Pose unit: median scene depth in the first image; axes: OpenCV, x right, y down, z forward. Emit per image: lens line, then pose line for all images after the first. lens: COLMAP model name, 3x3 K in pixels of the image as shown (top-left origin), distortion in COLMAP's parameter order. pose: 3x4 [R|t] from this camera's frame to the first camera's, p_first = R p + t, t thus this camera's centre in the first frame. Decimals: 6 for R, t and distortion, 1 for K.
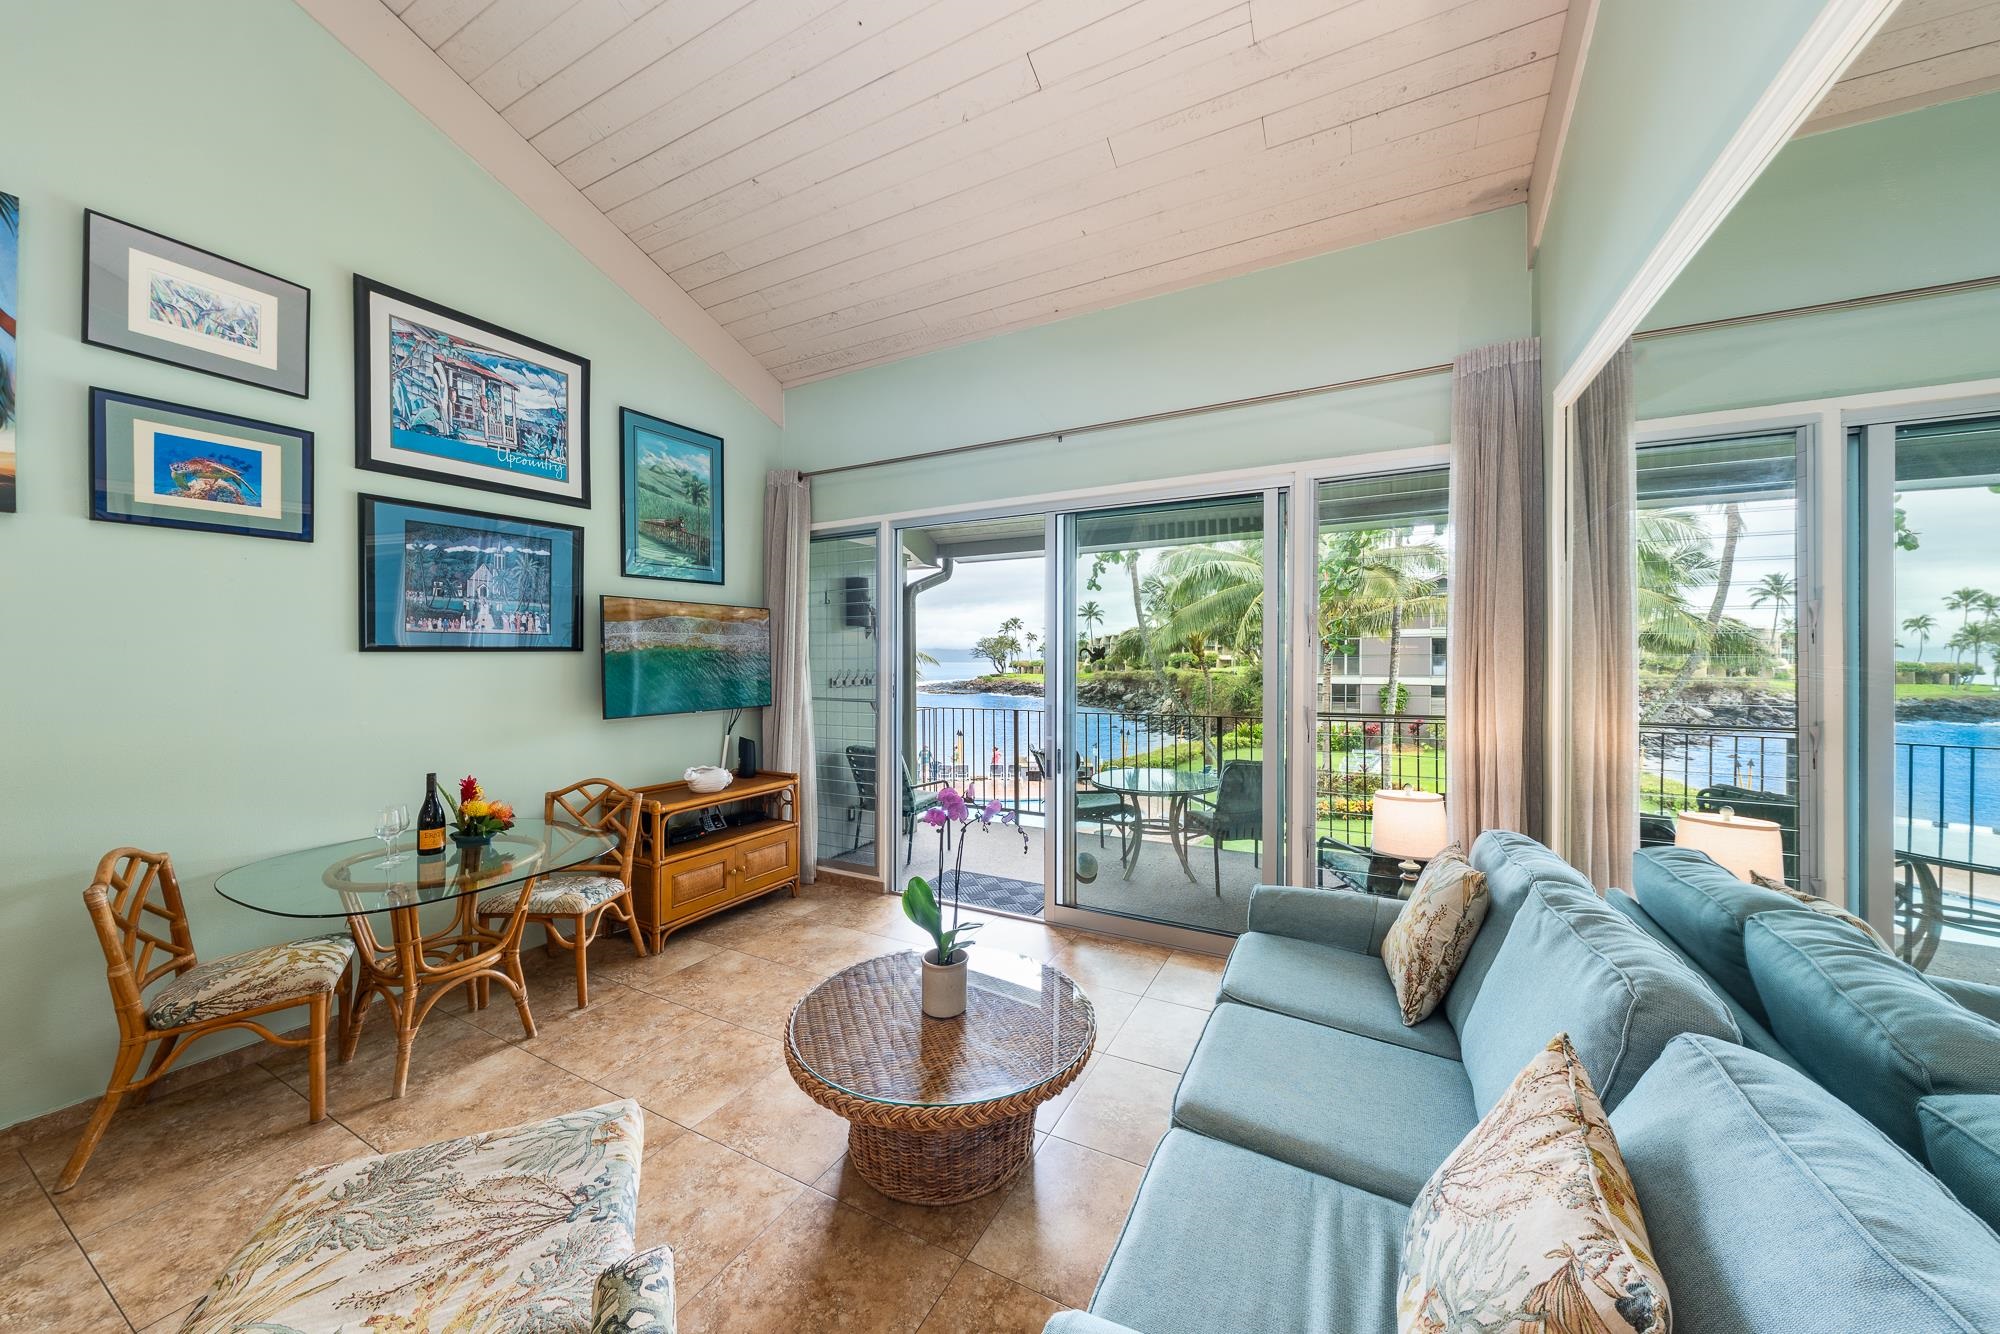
lens RADIAL K [[693.9, 0, 1001.8], [0, 693.9, 660.2], [0, 0, 1]] dist [-0.002634, -0.000507]
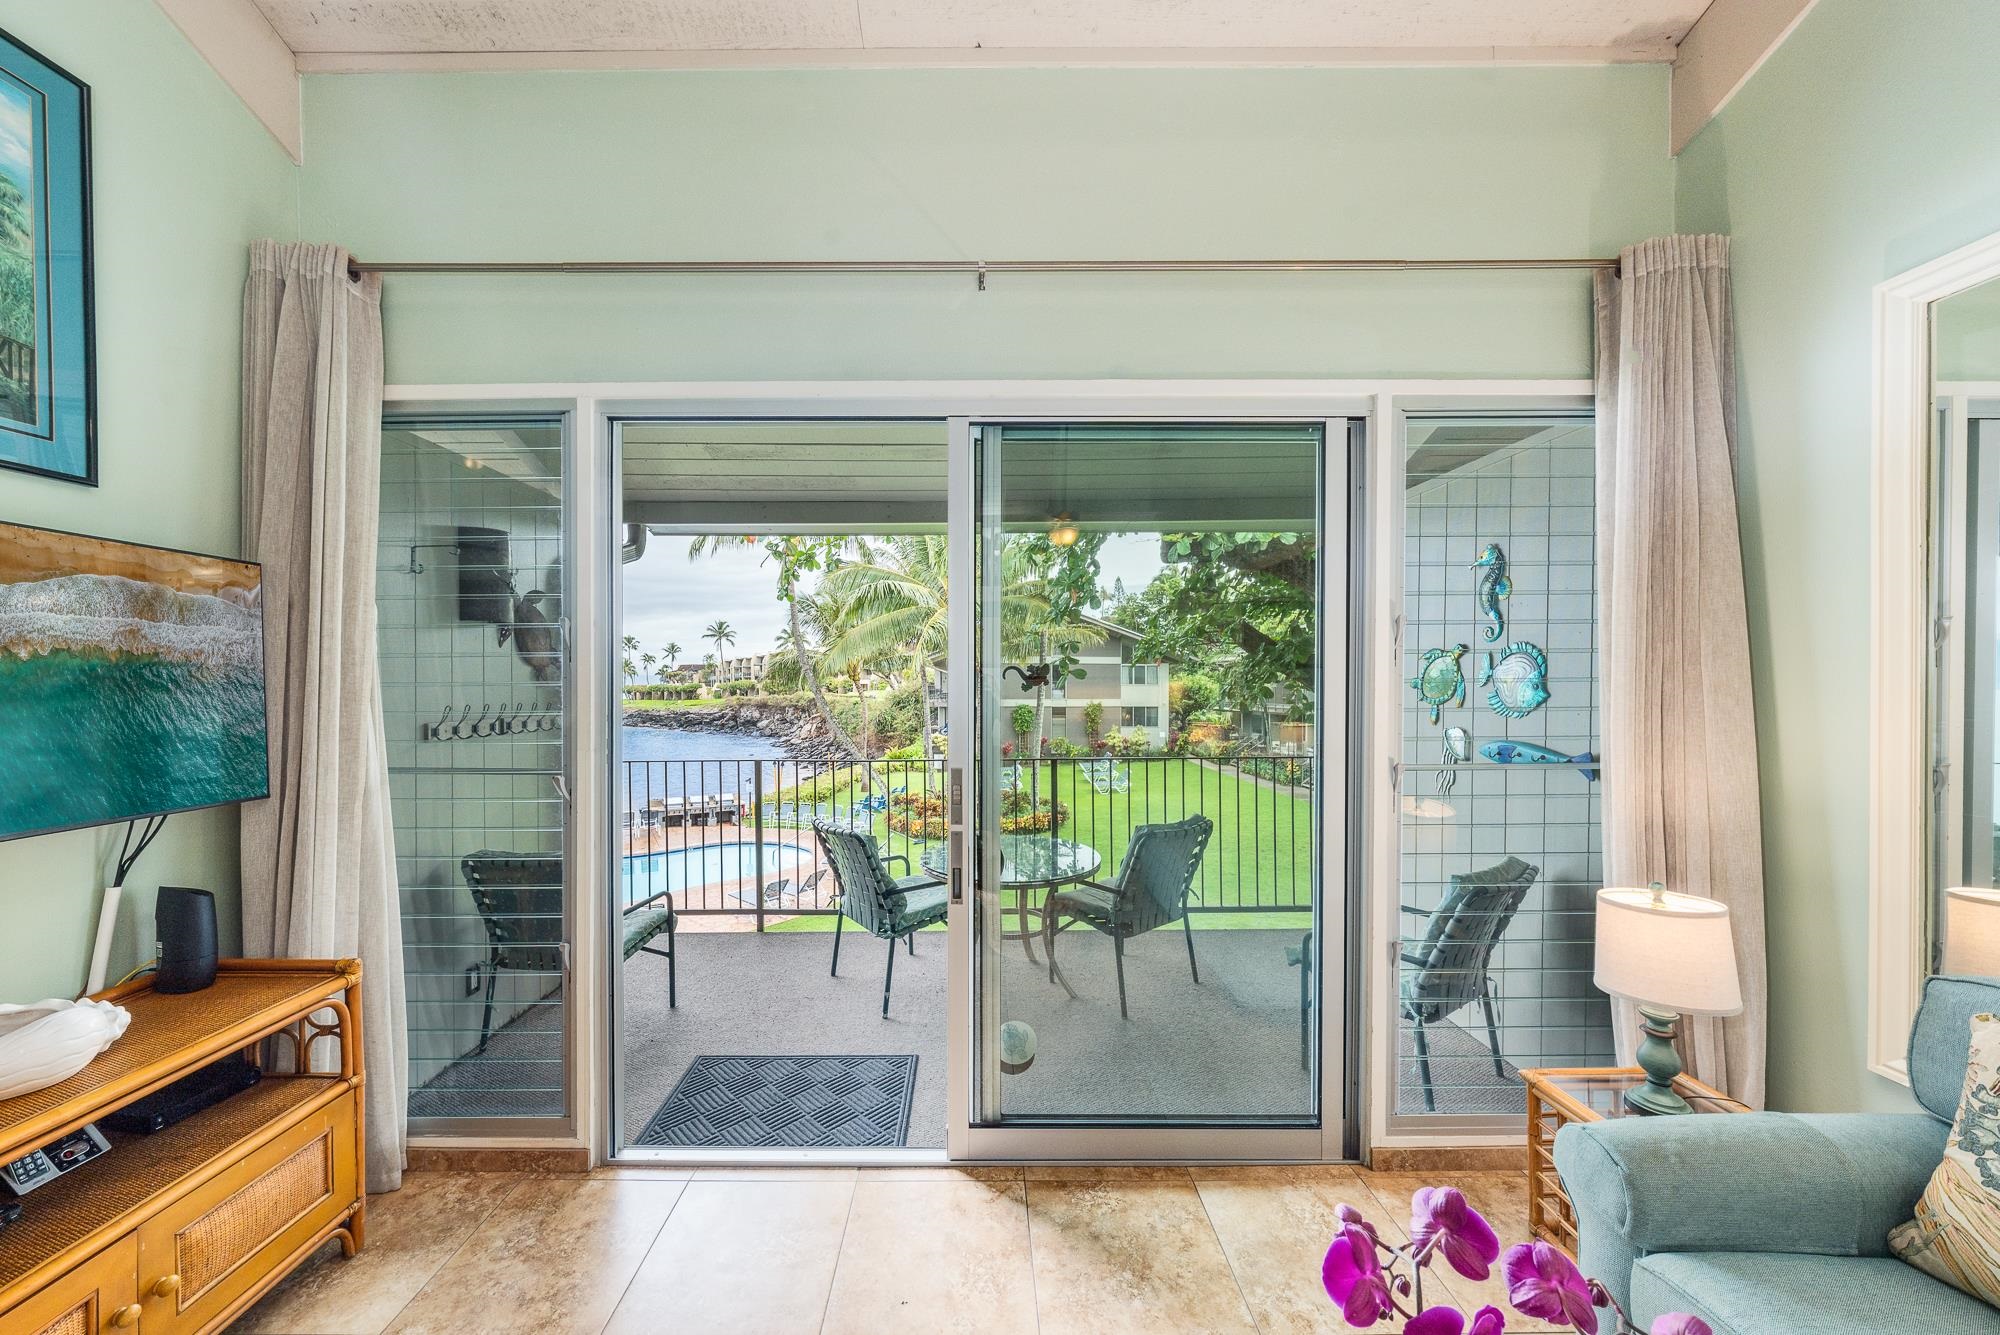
lens RADIAL K [[693.9, 0, 980.6], [0, 693.9, 688.0], [0, 0, 1]] dist [-0.002634, -0.000507]
pose [[0.881694, -0.003781, 0.471807, -0.192510], [0.001510, 0.999985, 0.005193, -0.001823], [-0.471820, -0.003866, 0.881686, 0.551557]]
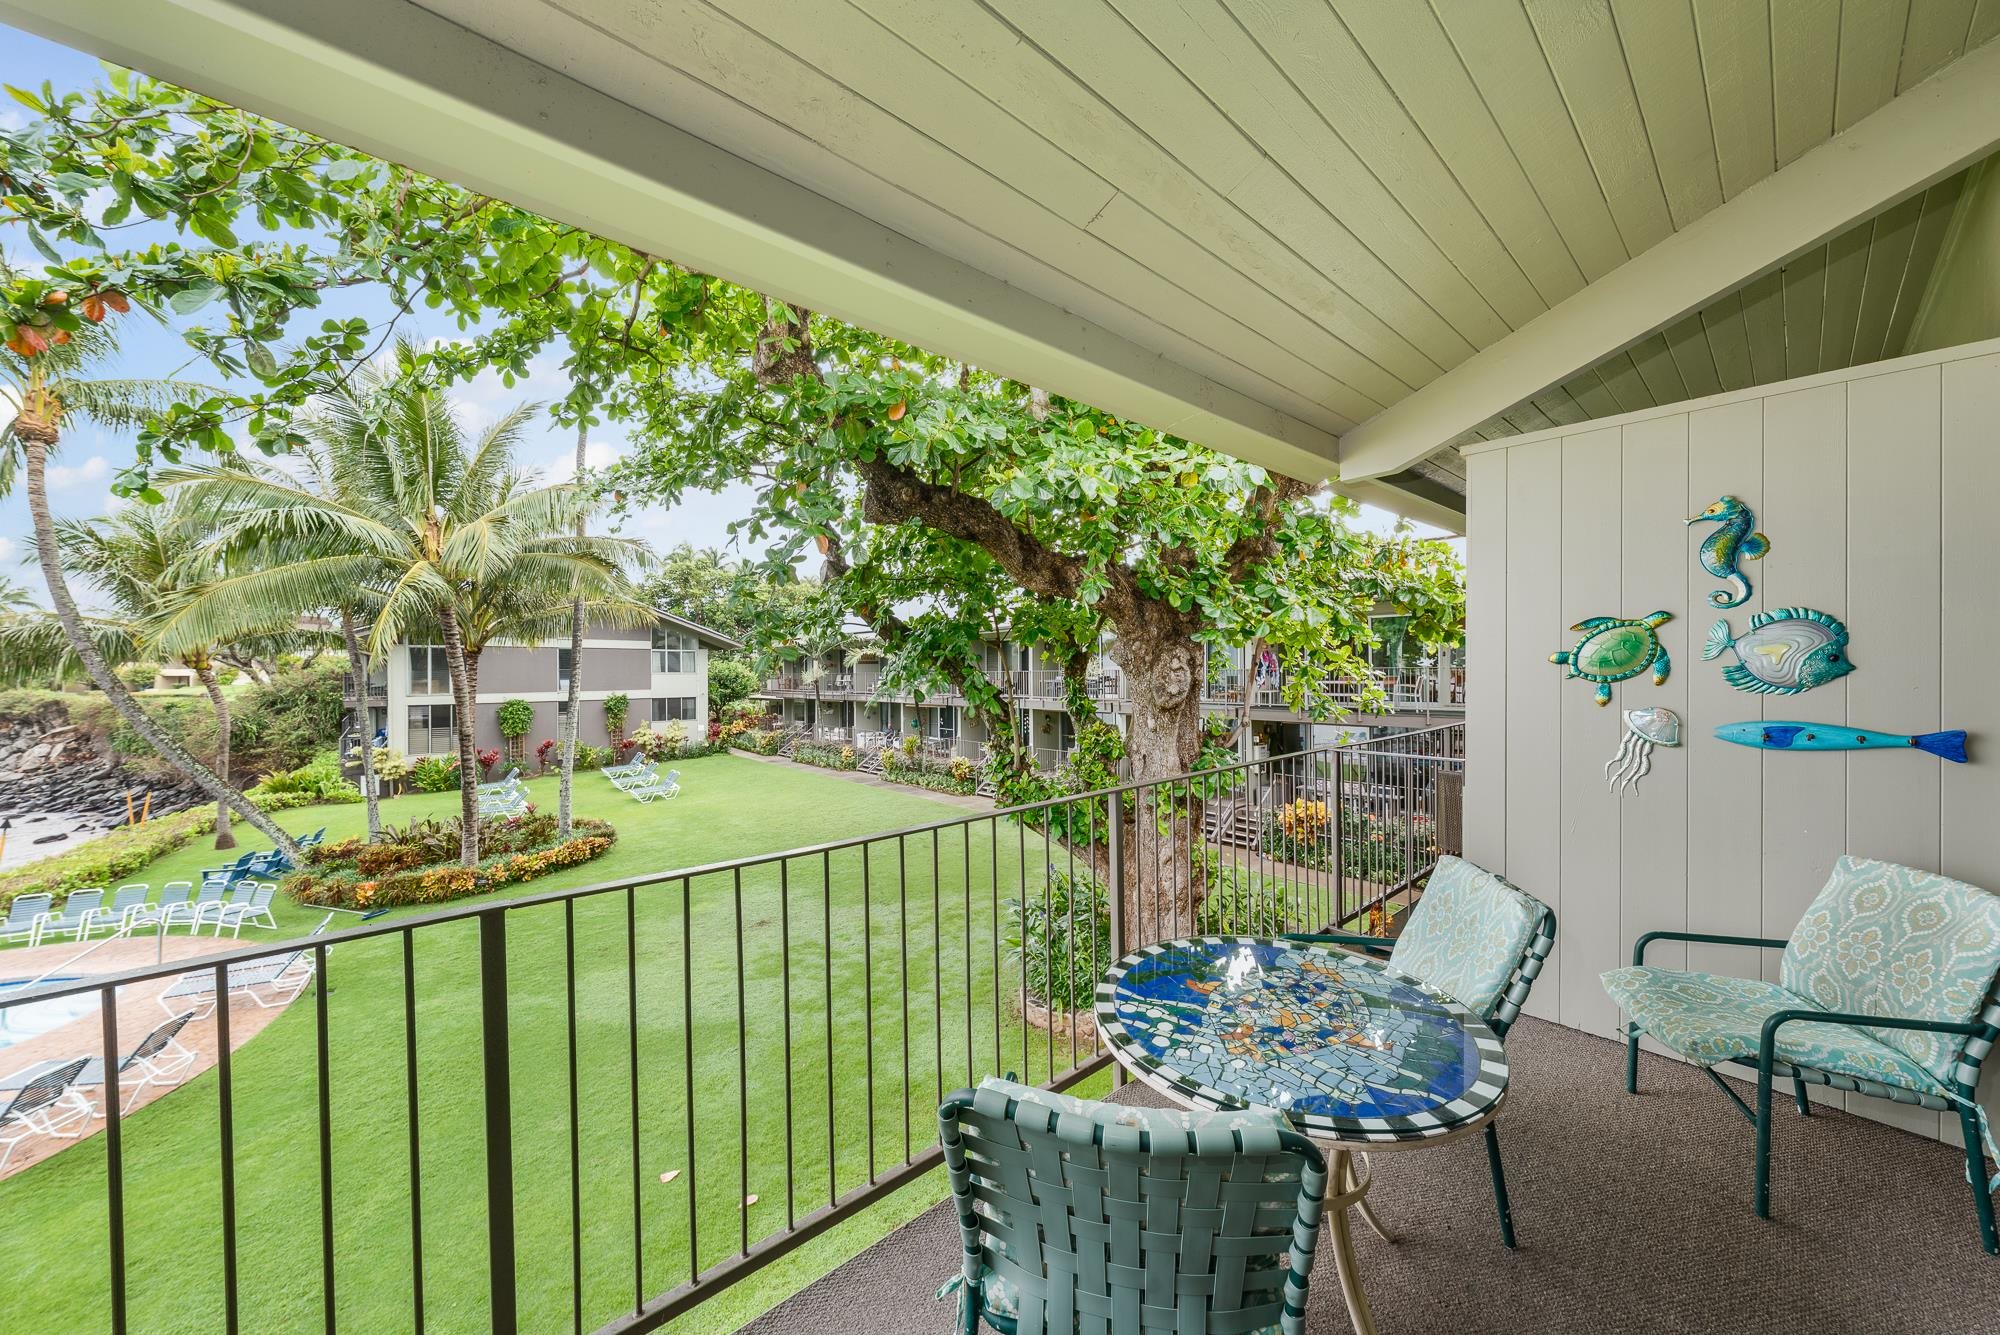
lens RADIAL K [[693.9, 0, 1001.0], [0, 693.9, 668.0], [0, 0, 1]] dist [-0.002634, -0.000507]
pose [[0.358761, -0.000042, 0.933430, -0.213121], [0.008133, 0.999962, -0.003081, 0.006320], [-0.933394, 0.008697, 0.358747, 1.411071]]
